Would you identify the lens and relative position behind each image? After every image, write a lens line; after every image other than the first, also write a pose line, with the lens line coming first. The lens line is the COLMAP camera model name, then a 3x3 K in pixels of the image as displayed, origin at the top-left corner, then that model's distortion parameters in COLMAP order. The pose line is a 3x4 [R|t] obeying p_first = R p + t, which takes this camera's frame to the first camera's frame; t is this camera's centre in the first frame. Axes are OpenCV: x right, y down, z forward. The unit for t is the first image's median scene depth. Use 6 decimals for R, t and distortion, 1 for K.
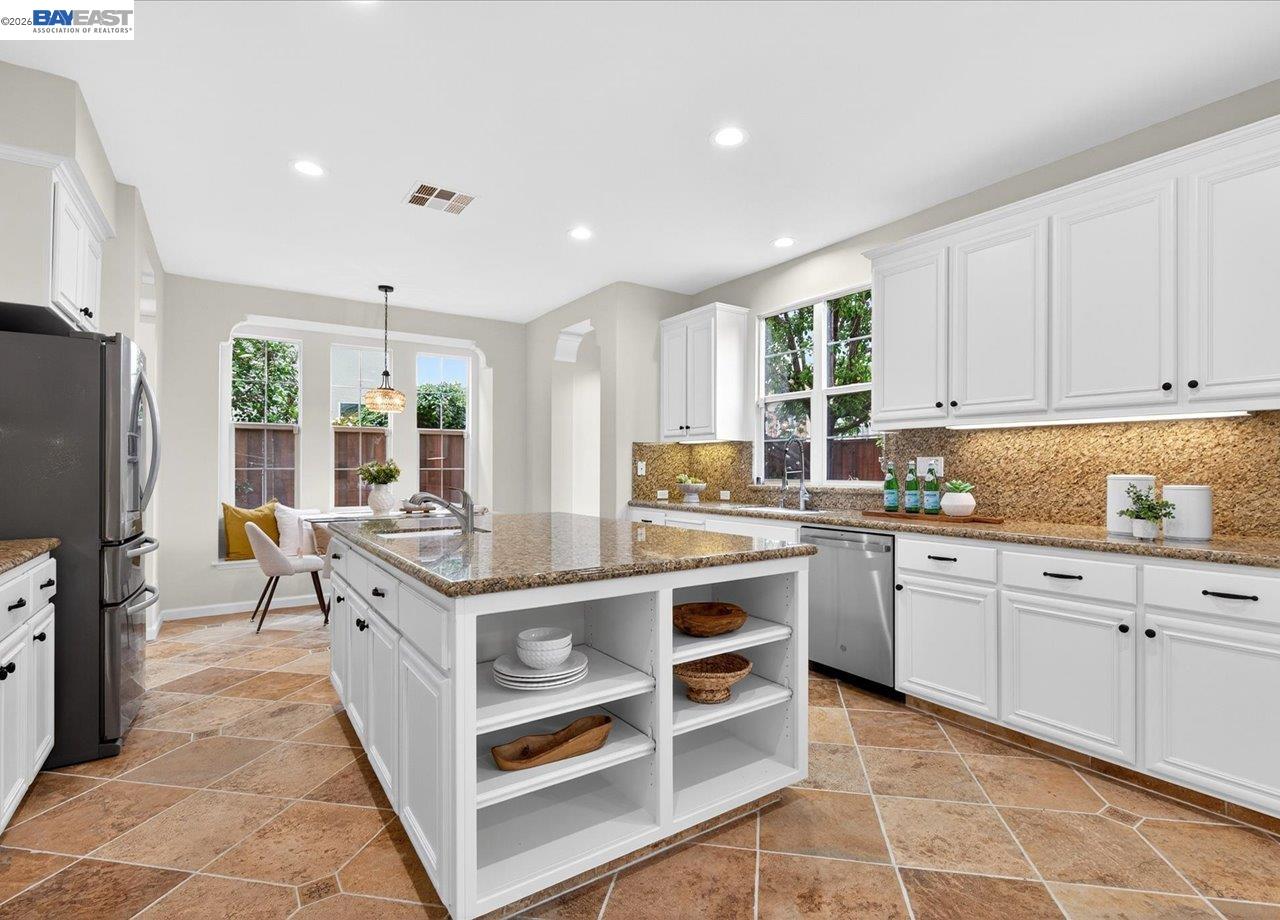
lens RADIAL K [[627.2, 0, 640.0], [0, 627.2, 460.0], [0, 0, 1]] dist [0.033394, -0.000355]
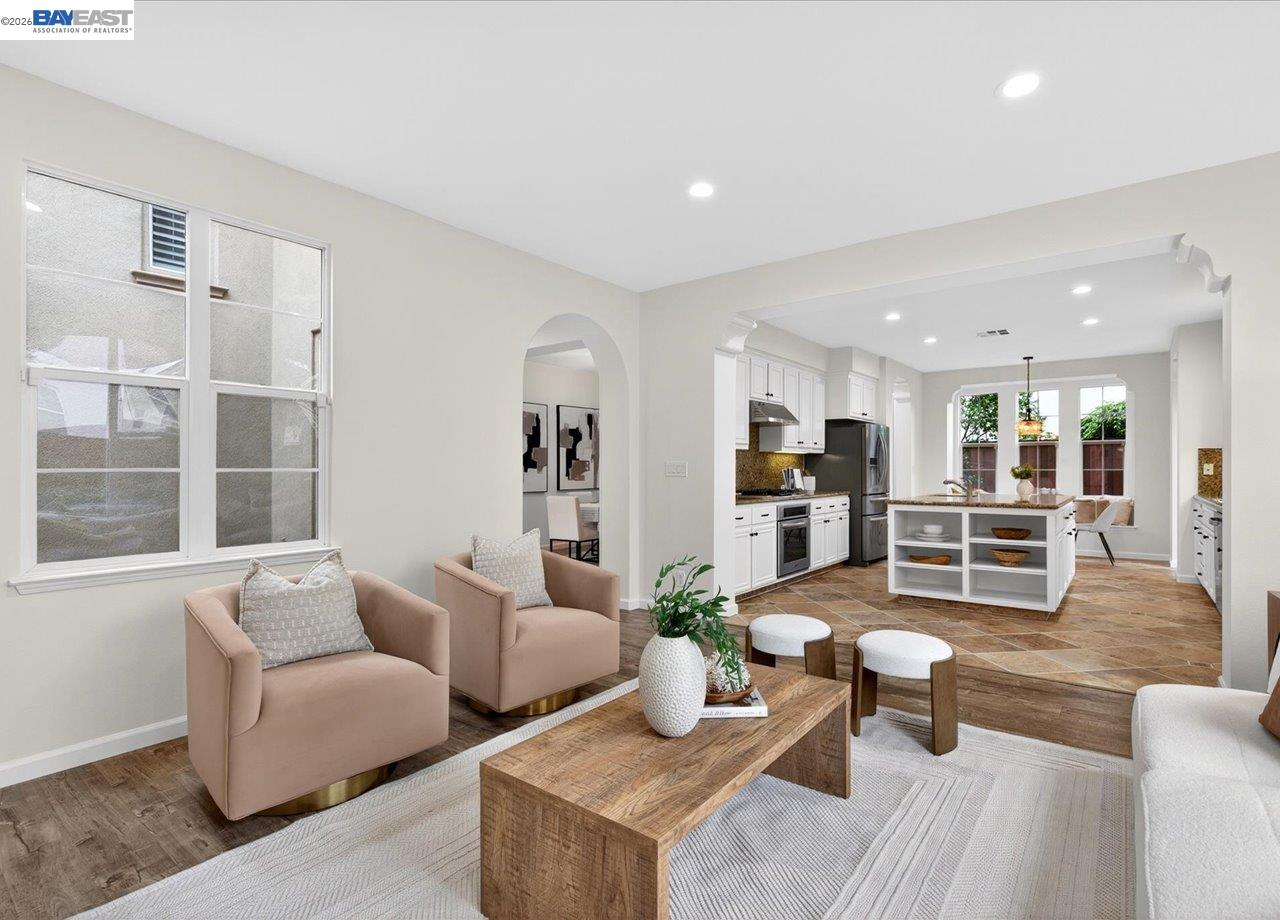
lens RADIAL K [[627.2, 0, 640.0], [0, 627.2, 460.0], [0, 0, 1]] dist [0.033394, -0.000355]
pose [[0.311387, -0.013696, -0.950184, 0.865609], [0.012233, 0.999871, -0.010403, -0.005668], [0.950204, -0.008384, 0.311515, -0.472553]]
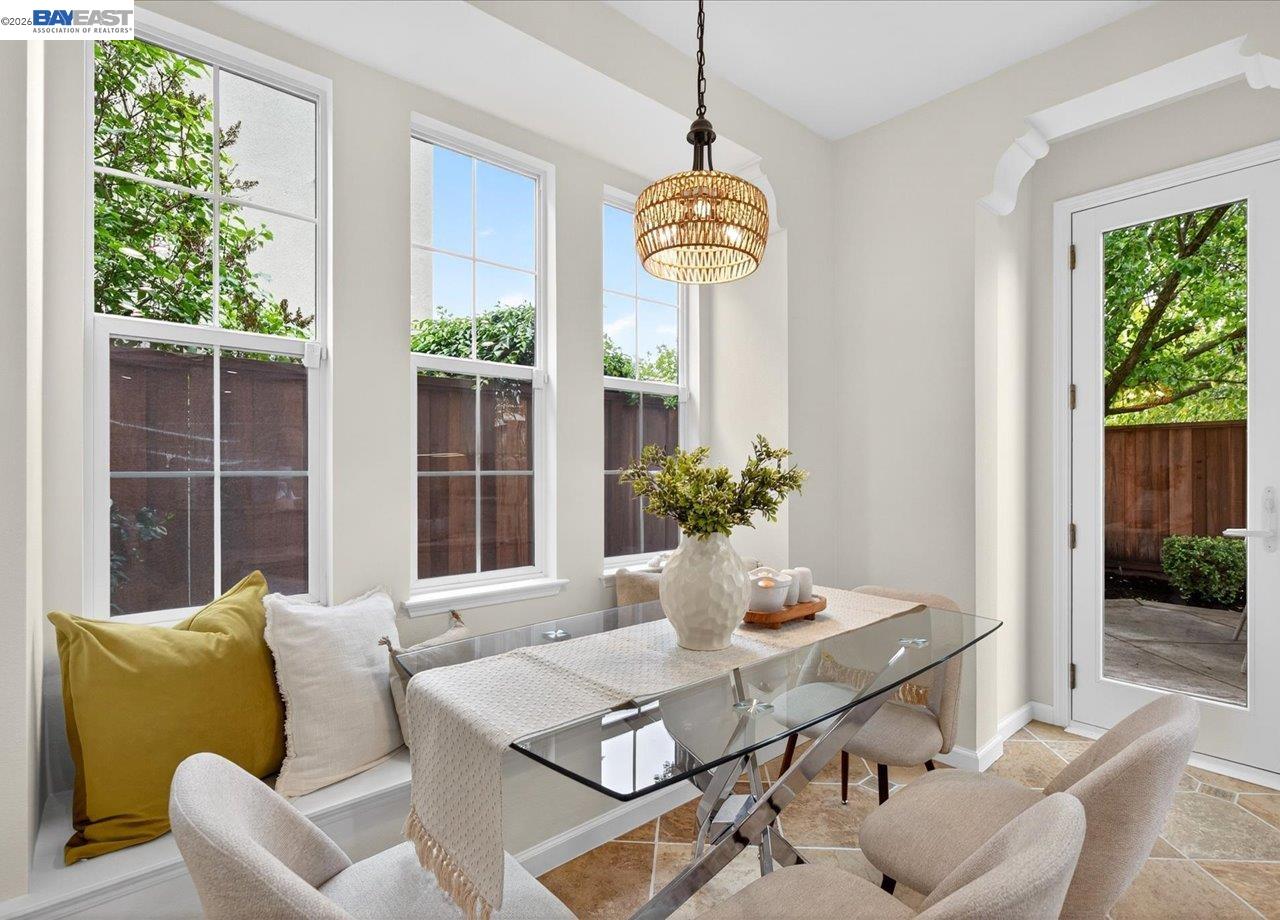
lens RADIAL K [[627.2, 0, 640.0], [0, 627.2, 460.0], [0, 0, 1]] dist [0.033394, -0.000355]
pose [[0.992497, -0.001751, 0.122256, -0.432835], [0.002063, 0.999995, -0.002422, 0.007264], [-0.122251, 0.002656, 0.992496, 0.680206]]
